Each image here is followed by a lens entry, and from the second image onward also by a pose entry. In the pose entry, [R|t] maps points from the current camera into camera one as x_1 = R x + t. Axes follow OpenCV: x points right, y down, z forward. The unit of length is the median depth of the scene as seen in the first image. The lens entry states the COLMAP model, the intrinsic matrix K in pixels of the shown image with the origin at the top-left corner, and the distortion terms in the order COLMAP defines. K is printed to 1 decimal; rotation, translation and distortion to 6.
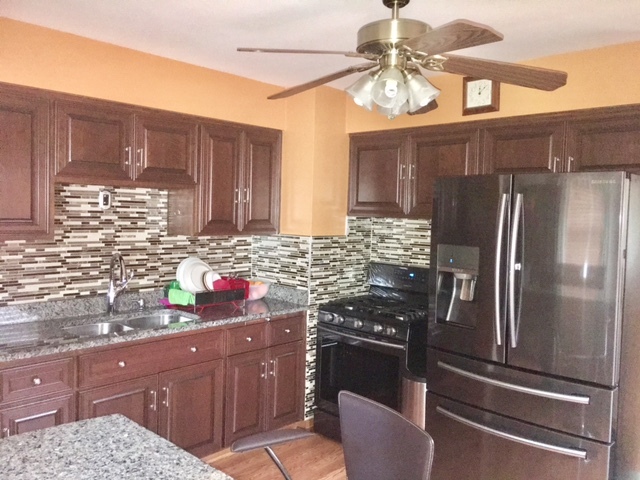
lens RADIAL K [[548.5, 0, 321.6], [0, 548.5, 234.8], [0, 0, 1]] dist [0.071516, -0.080917]
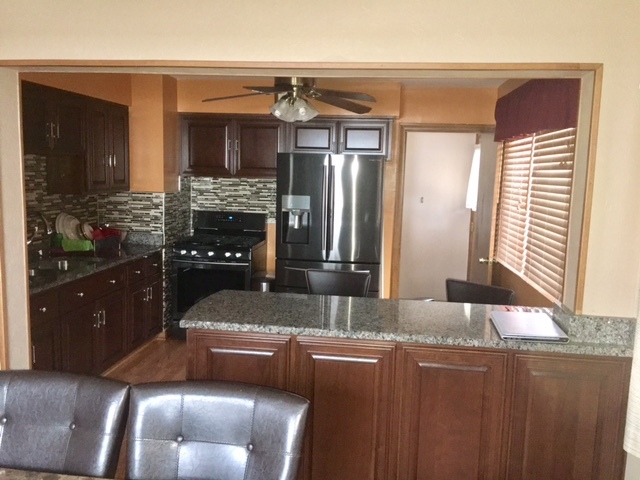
lens RADIAL K [[548.5, 0, 321.6], [0, 548.5, 234.8], [0, 0, 1]] dist [0.071516, -0.080917]
pose [[0.805149, -0.074474, 0.588378, -0.481395], [0.020588, 0.994996, 0.097768, -0.016651], [-0.592715, -0.066605, 0.802653, -0.272343]]
